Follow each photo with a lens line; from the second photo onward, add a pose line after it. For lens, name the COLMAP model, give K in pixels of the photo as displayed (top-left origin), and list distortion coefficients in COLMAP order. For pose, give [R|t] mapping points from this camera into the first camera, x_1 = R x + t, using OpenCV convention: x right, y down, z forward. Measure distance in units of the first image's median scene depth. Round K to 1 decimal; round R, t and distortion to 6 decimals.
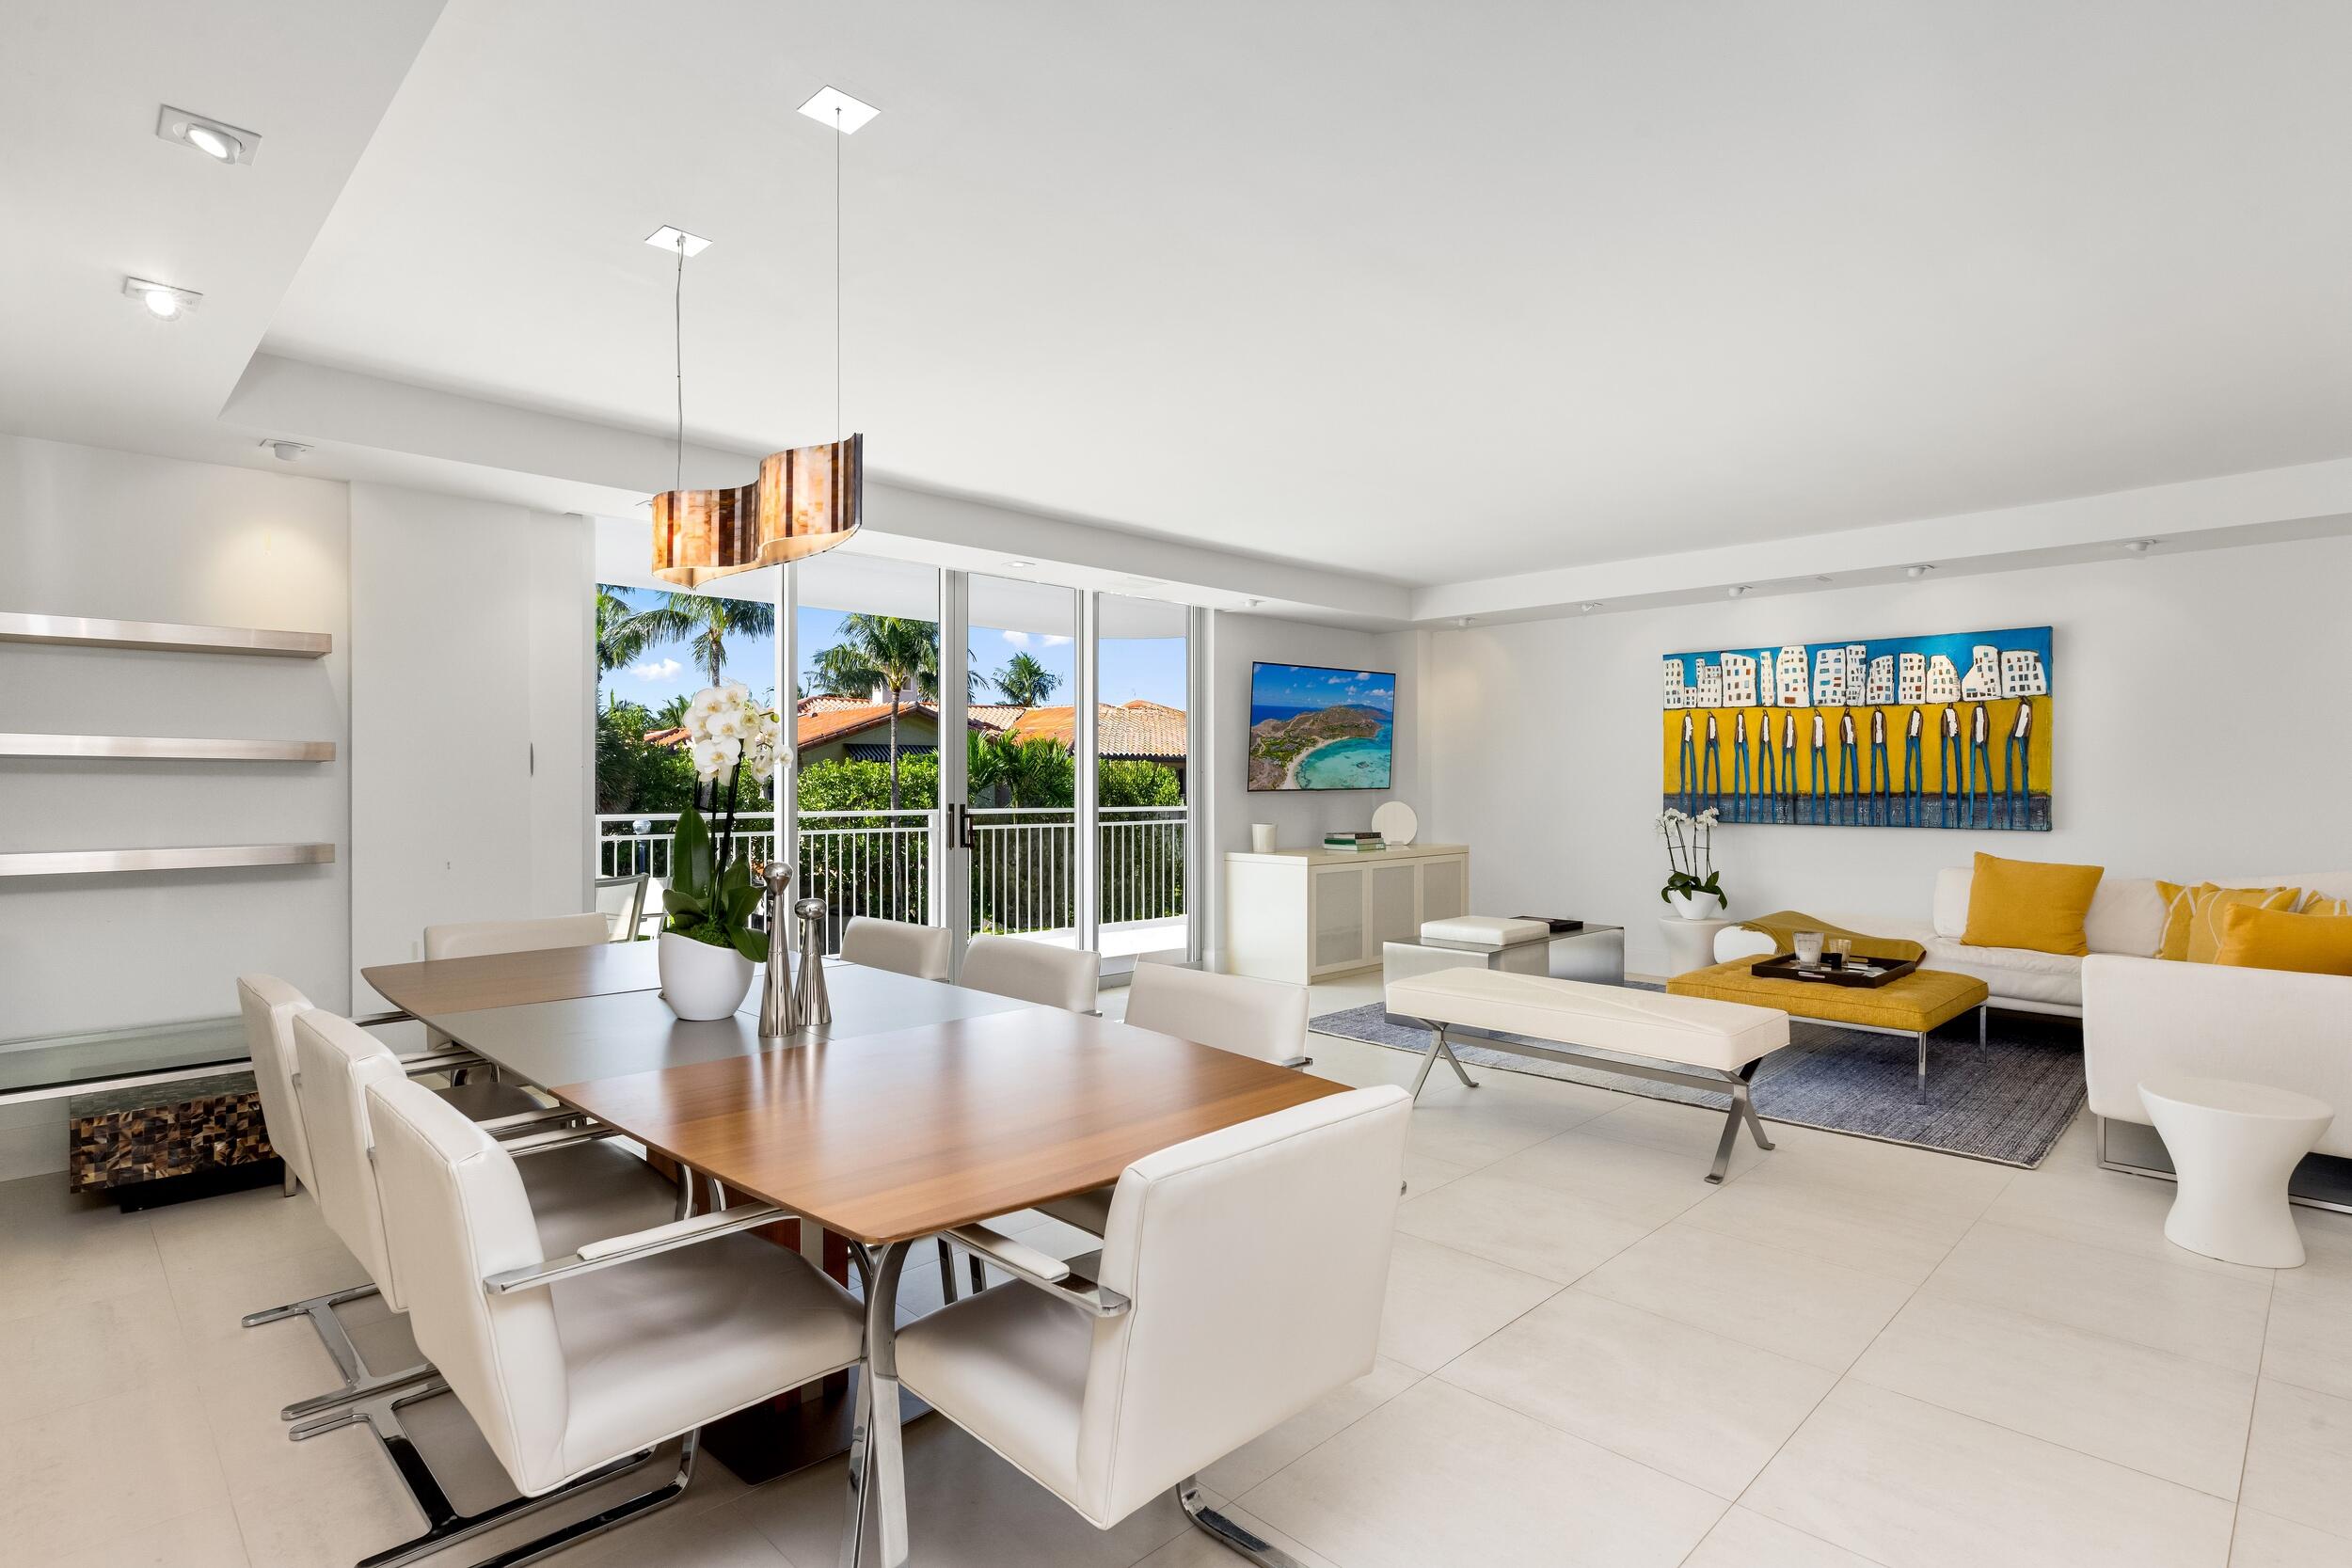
lens RADIAL K [[1144.3, 0, 1174.0], [0, 1144.3, 777.3], [0, 0, 1]] dist [-0.007791, -0.001286]
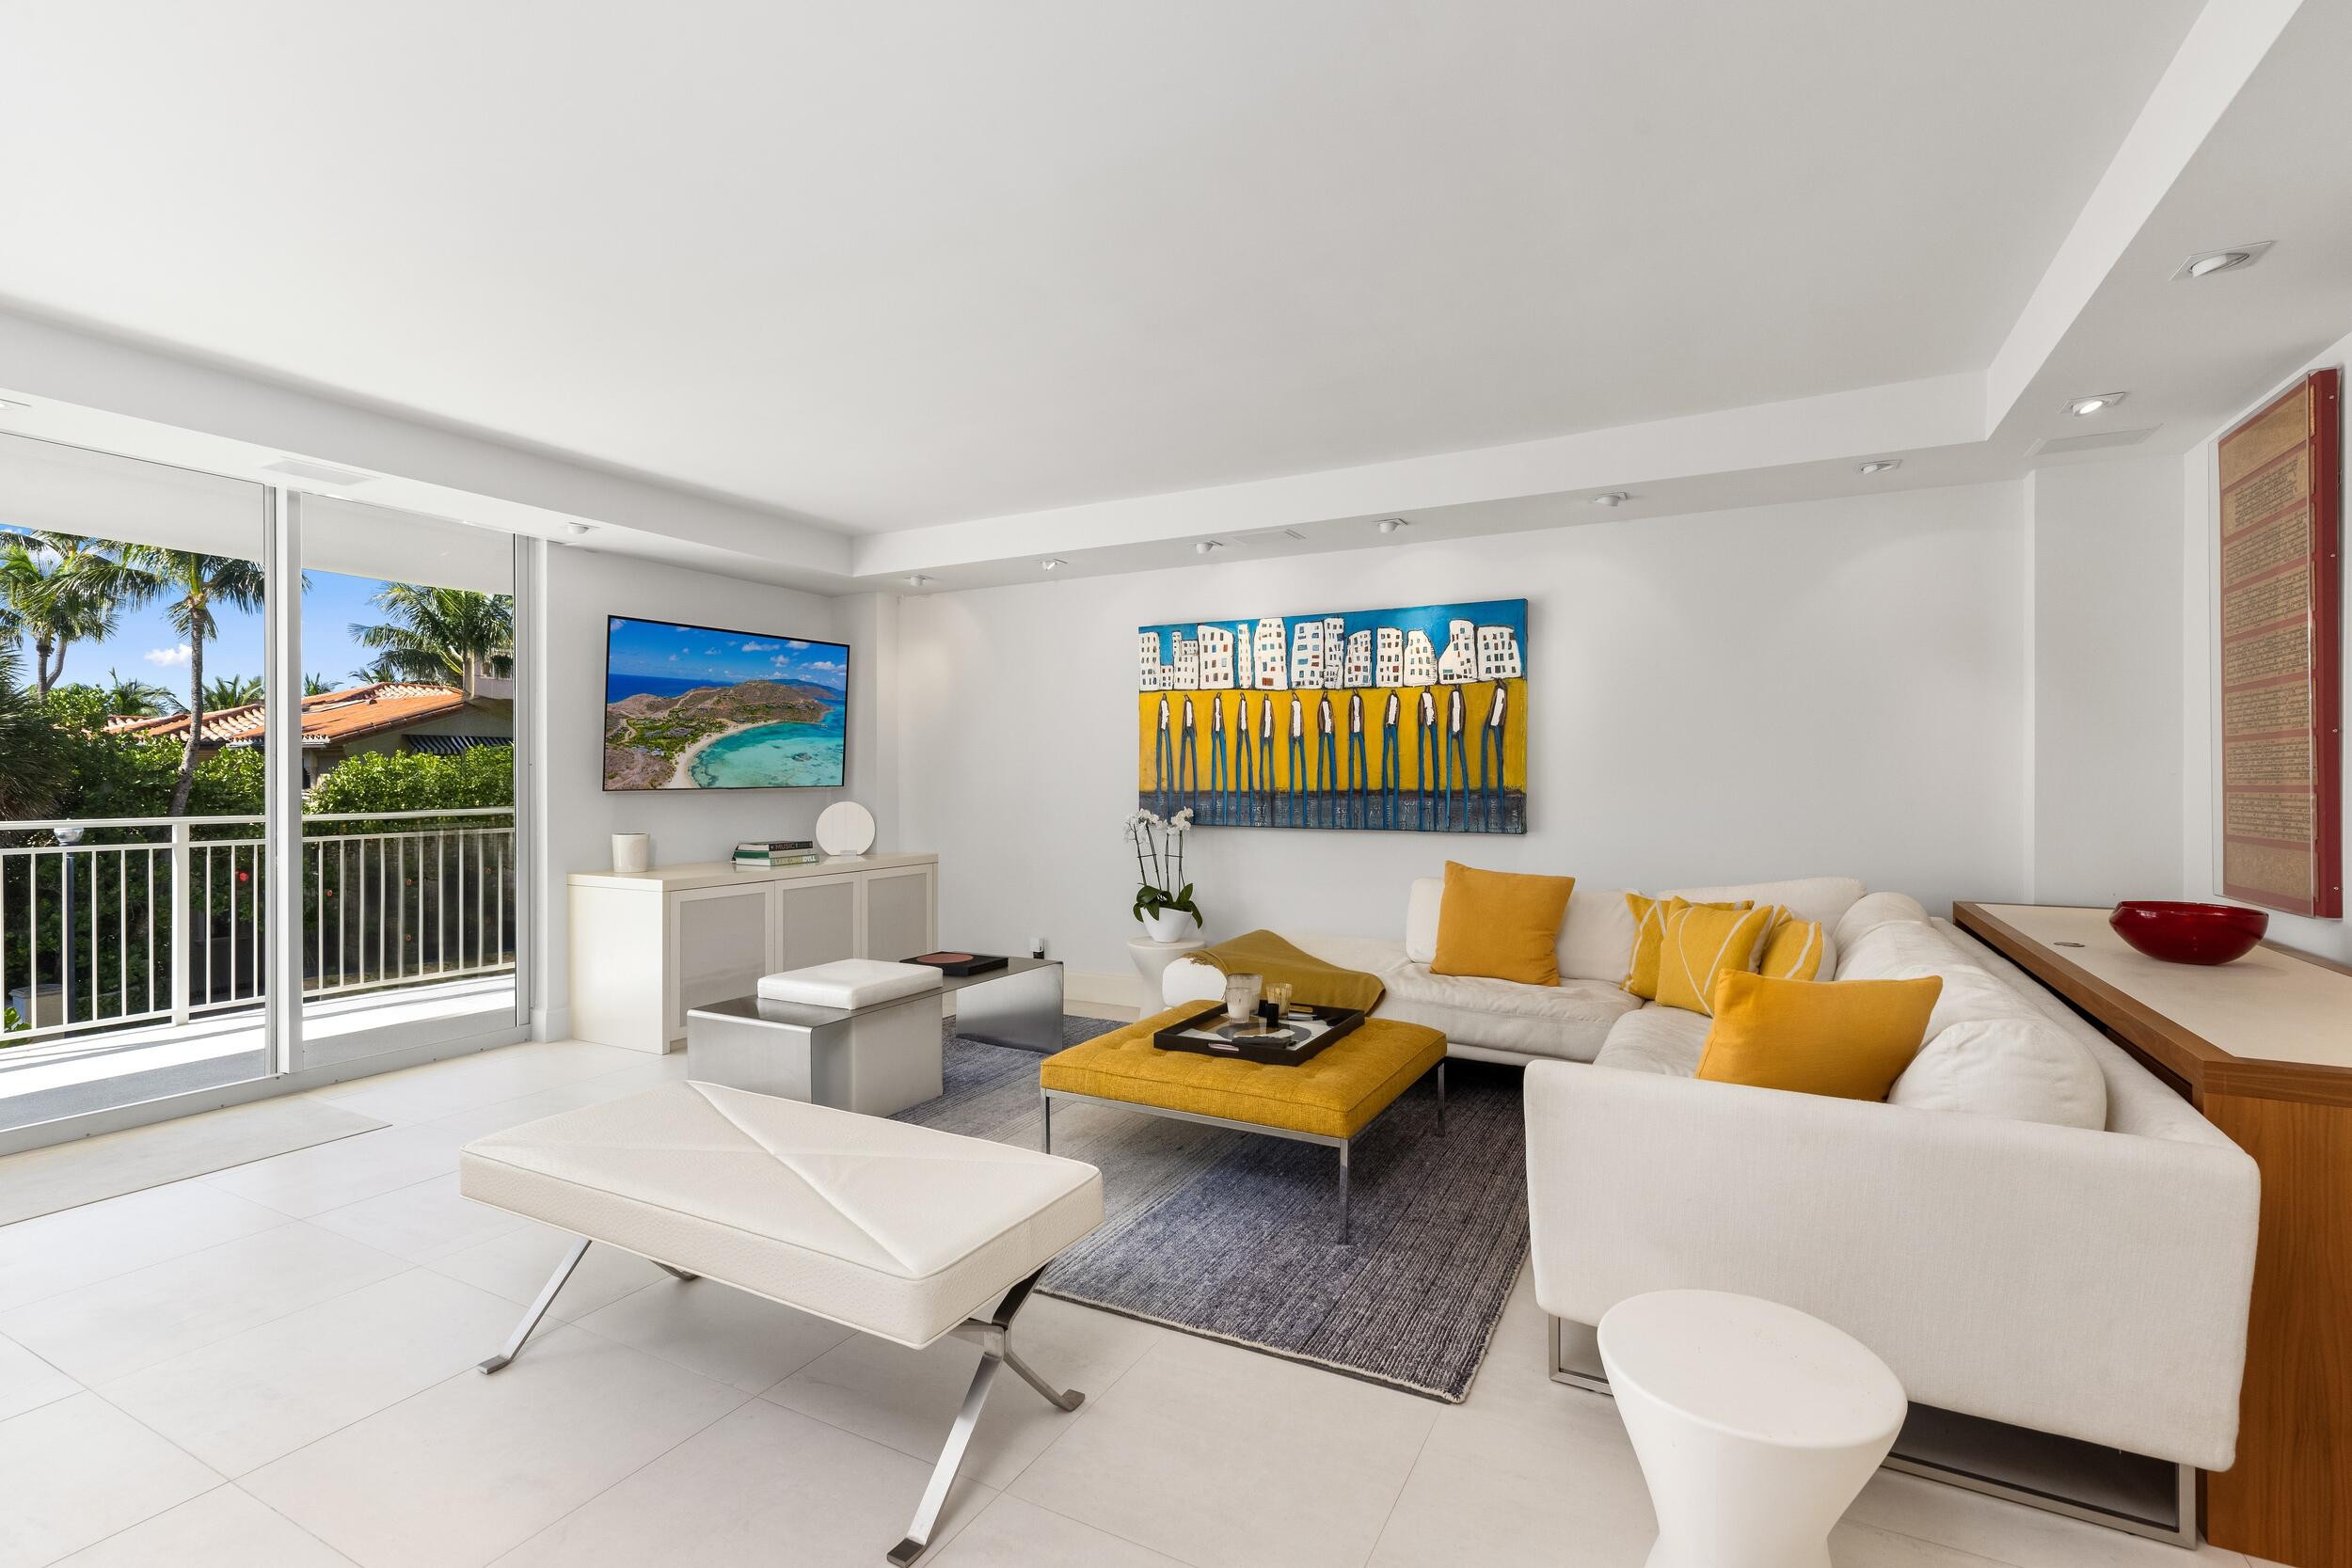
lens RADIAL K [[1061.5, 0, 1165.9], [0, 1061.5, 776.9], [0, 0, 1]] dist [0.003187, -0.000660]
pose [[0.954511, 0.000177, 0.298175, 0.224919], [-0.000948, 0.999997, 0.002440, 0.001531], [-0.298174, -0.002612, 0.954508, 0.259774]]
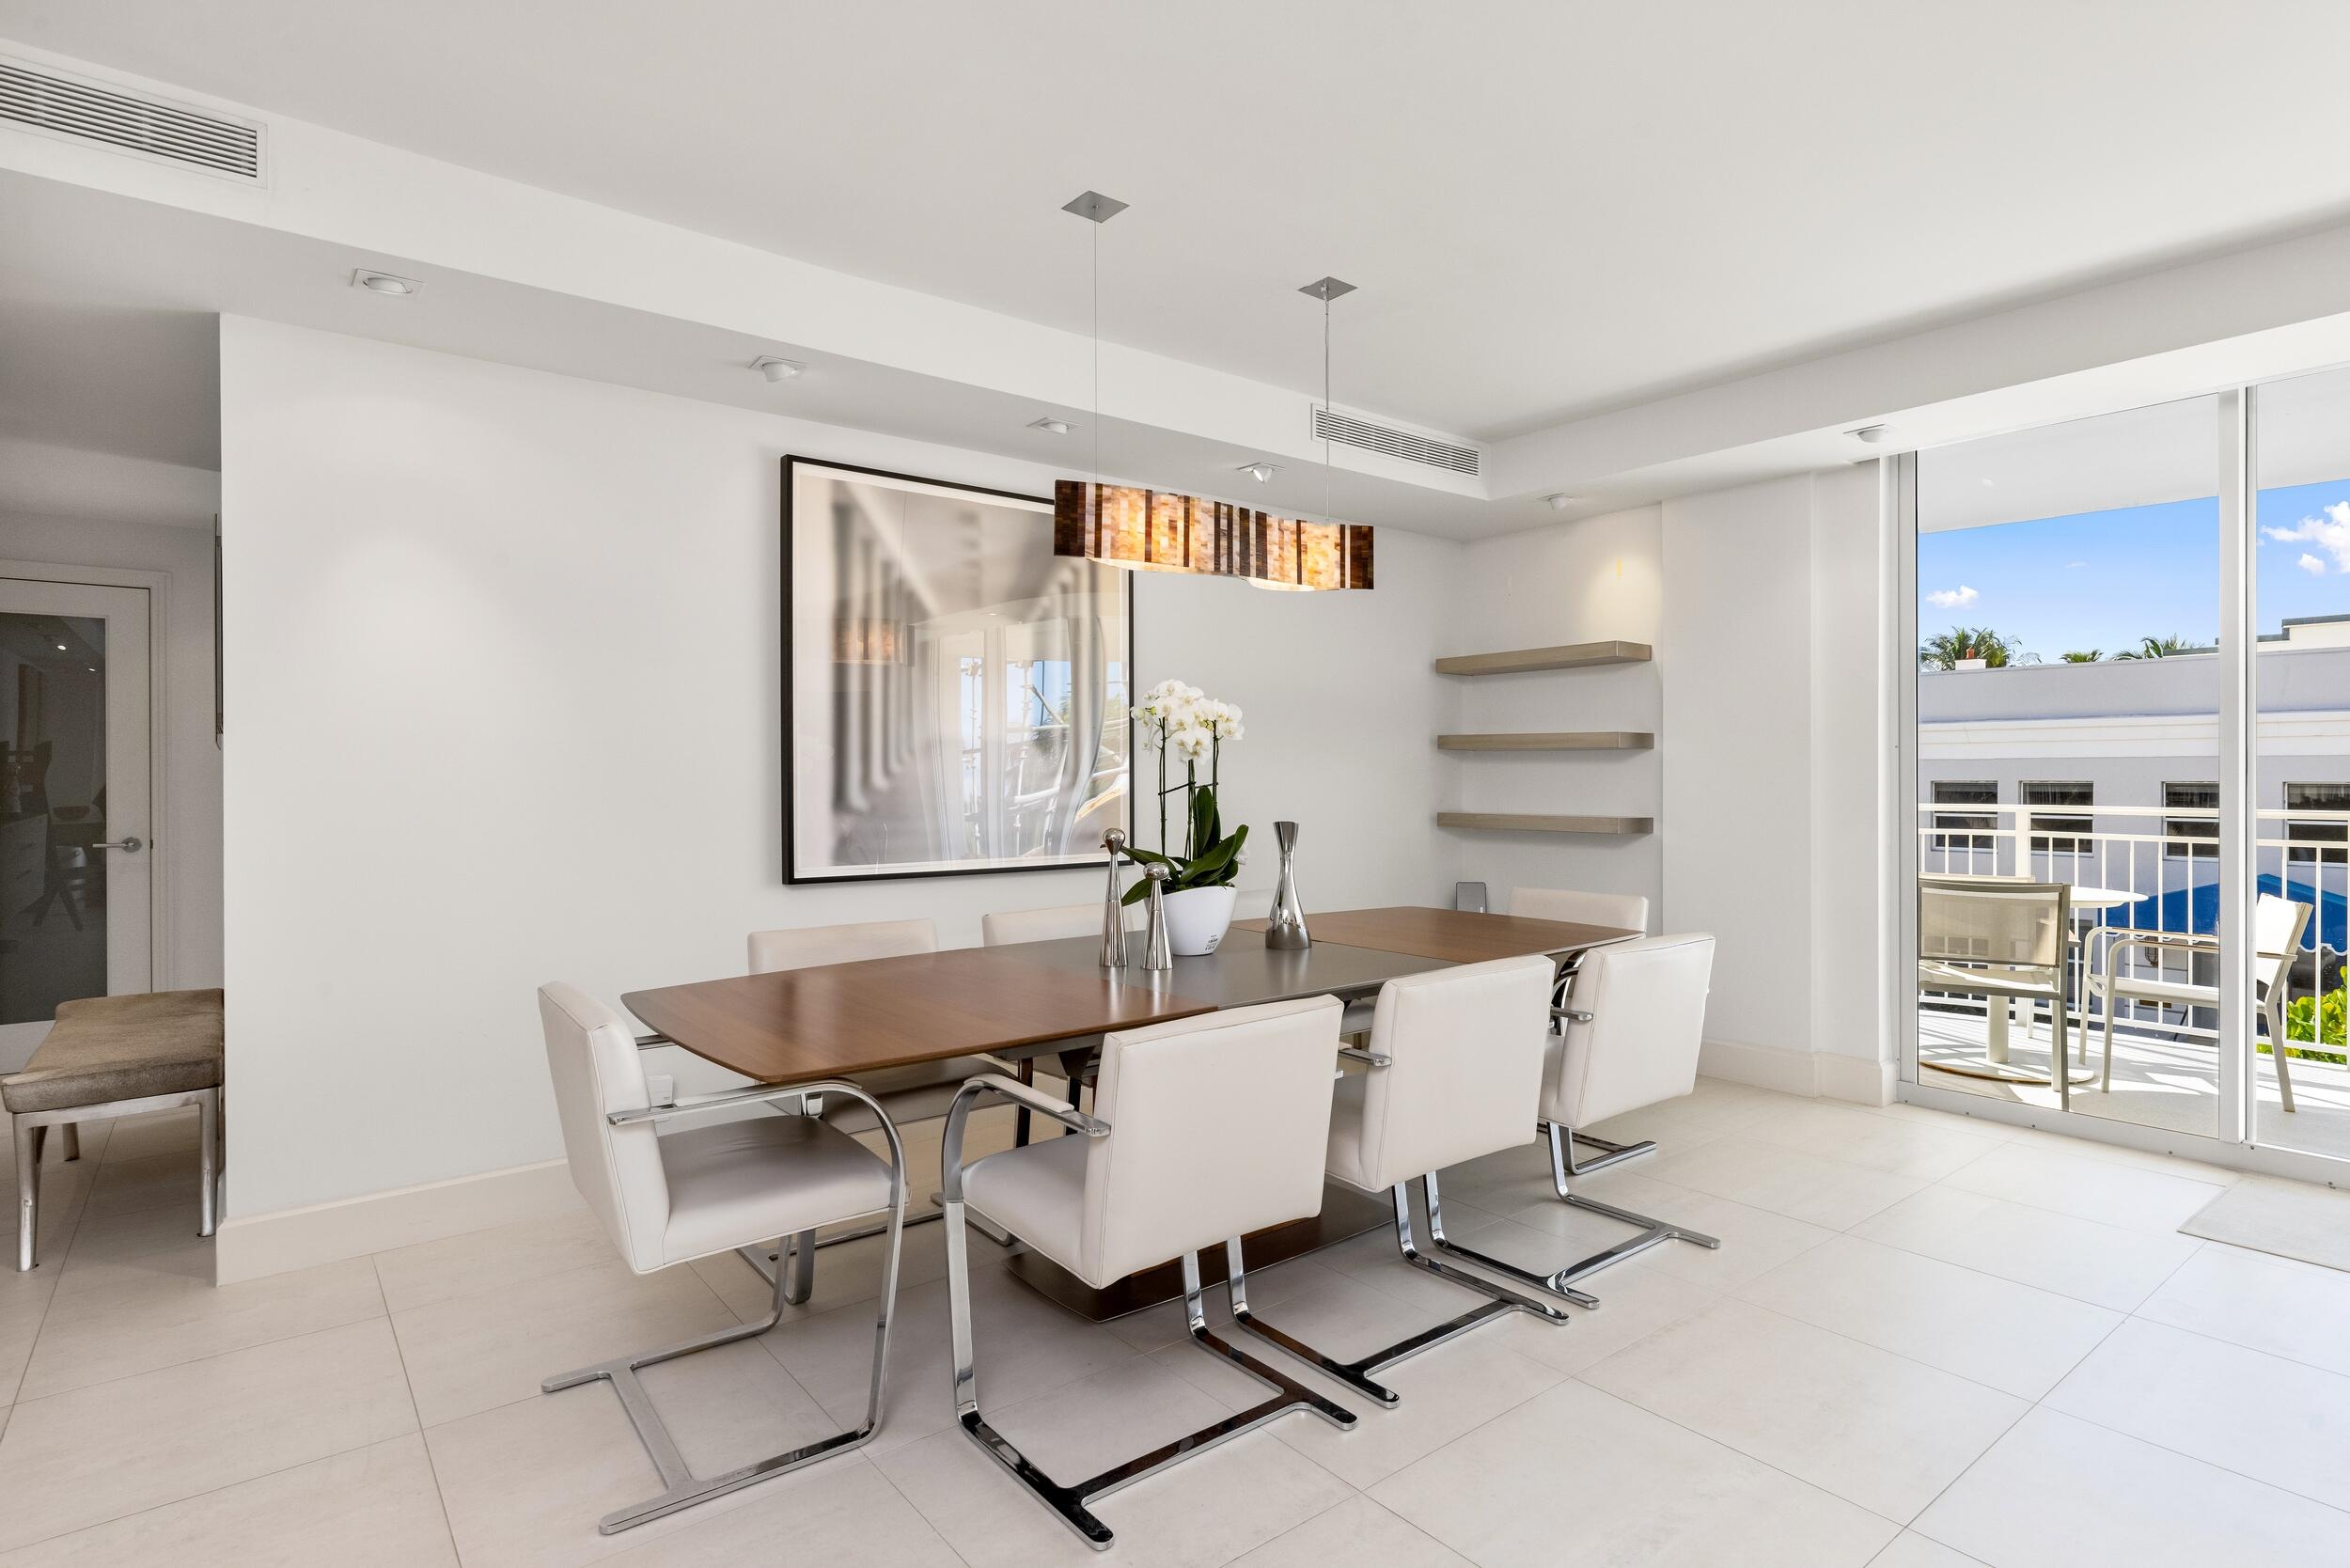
lens RADIAL K [[1188.1, 0, 1178.4], [0, 1188.1, 784.6], [0, 0, 1]] dist [-0.004666, 0.001557]
pose [[-0.112797, 0.009415, -0.993573, 0.296151], [0.007040, 0.999938, 0.008676, 0.005647], [0.993593, -0.006016, -0.112856, 0.407716]]
